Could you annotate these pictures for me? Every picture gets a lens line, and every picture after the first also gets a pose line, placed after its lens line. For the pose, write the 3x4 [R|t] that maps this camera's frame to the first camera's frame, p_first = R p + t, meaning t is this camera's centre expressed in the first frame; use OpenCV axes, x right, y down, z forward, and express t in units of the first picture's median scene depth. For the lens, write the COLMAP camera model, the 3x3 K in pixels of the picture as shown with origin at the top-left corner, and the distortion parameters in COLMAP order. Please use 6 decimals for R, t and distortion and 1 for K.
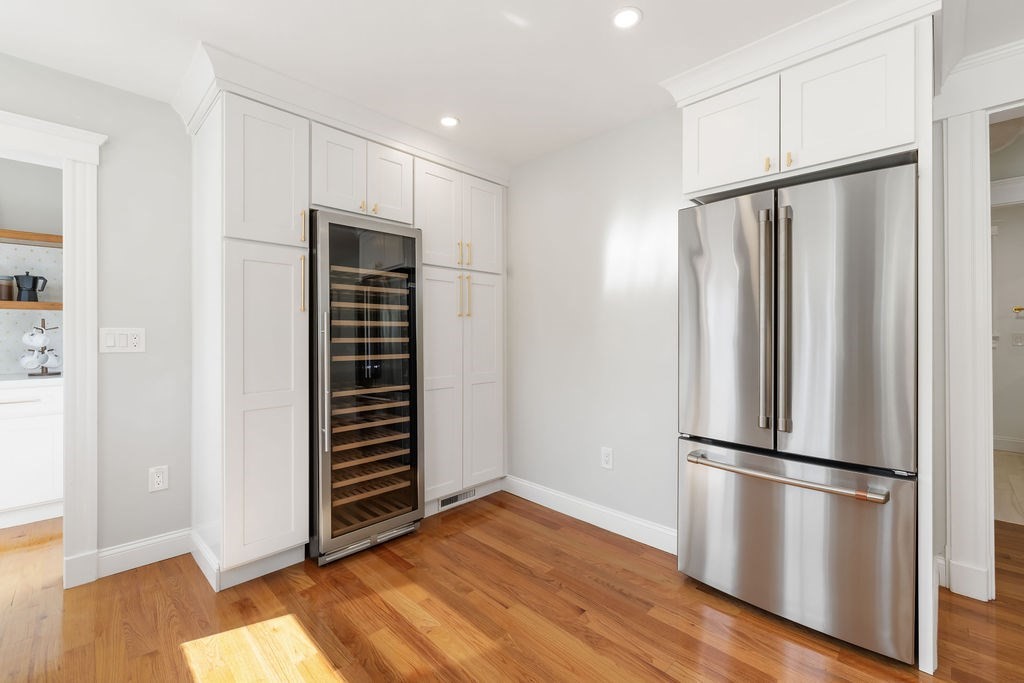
lens RADIAL K [[428.9, 0, 517.0], [0, 428.9, 324.4], [0, 0, 1]] dist [-0.000727, -0.000002]
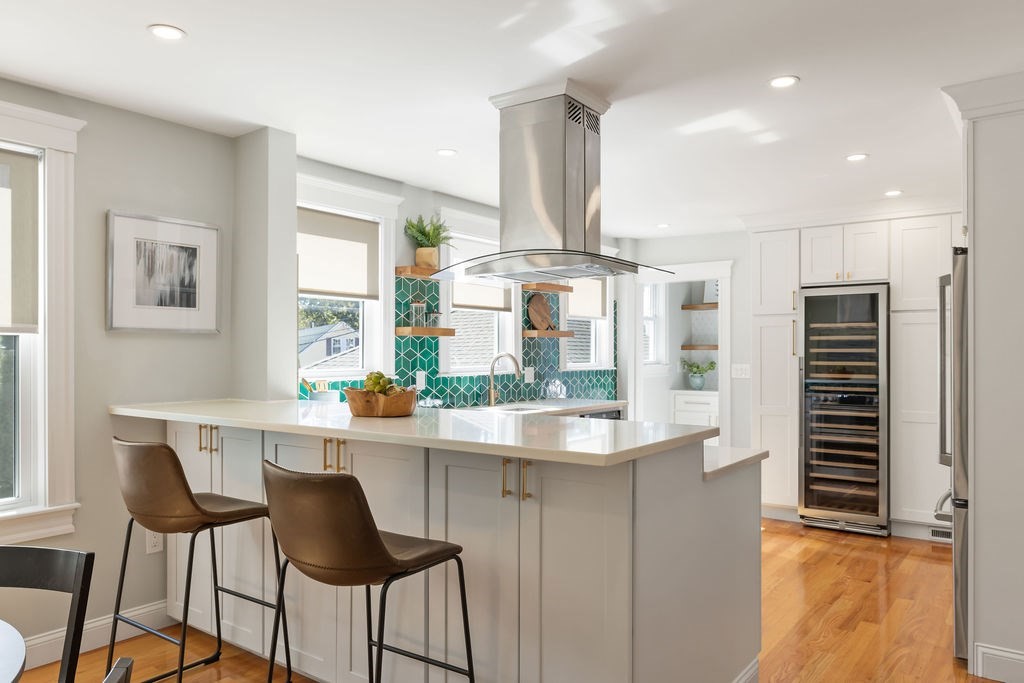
lens RADIAL K [[720.5, 0, 512.0], [0, 720.5, 341.5], [0, 0, 1]] dist [0.004199, 0.000474]
pose [[0.140553, -0.007162, -0.990047, 1.738238], [0.022528, 0.999738, -0.004034, -0.088406], [0.989817, -0.021736, 0.140678, -0.332823]]
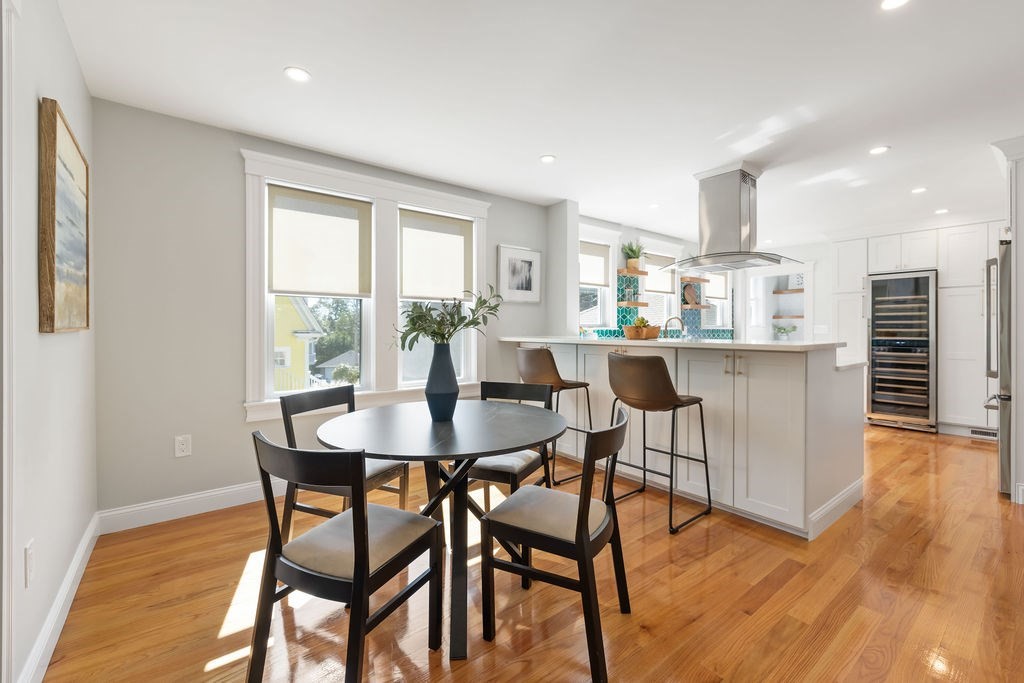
lens RADIAL K [[428.9, 0, 517.0], [0, 428.9, 324.4], [0, 0, 1]] dist [-0.000727, -0.000002]
pose [[-0.122830, -0.002795, -0.992424, 1.977282], [0.024237, 0.999689, -0.005816, -0.028208], [0.992132, -0.024768, -0.122724, -0.607921]]
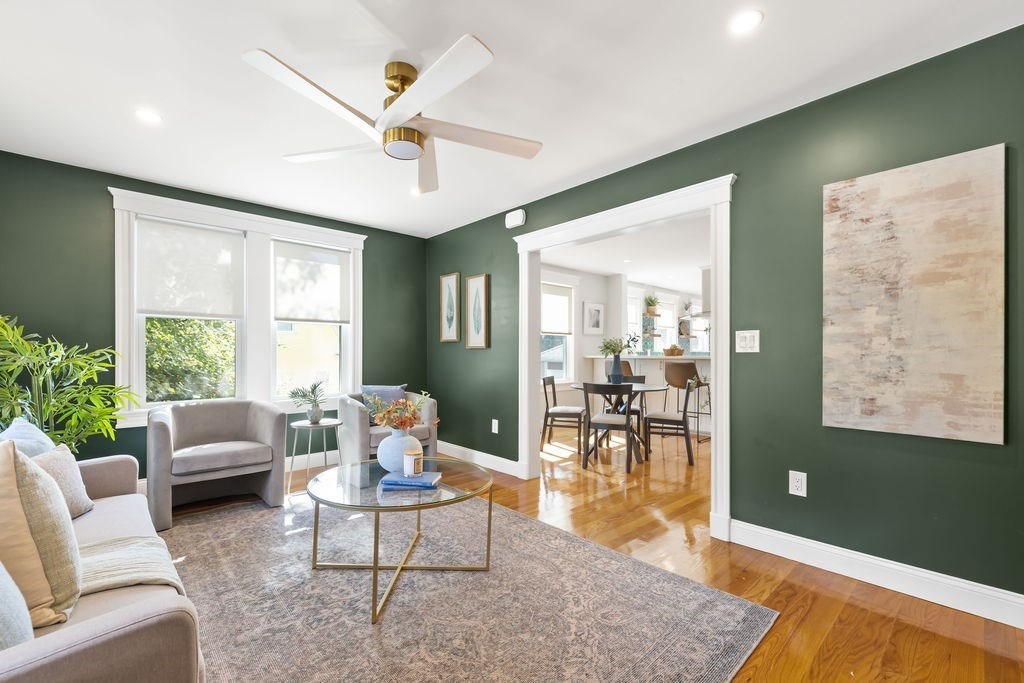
lens RADIAL K [[436.1, 0, 512.8], [0, 436.1, 352.6], [0, 0, 1]] dist [-0.000562, -0.000035]
pose [[-0.045950, 0.002286, -0.998941, 3.222391], [0.026474, 0.999649, 0.001070, -0.027138], [0.998593, -0.026396, -0.045994, -1.227352]]
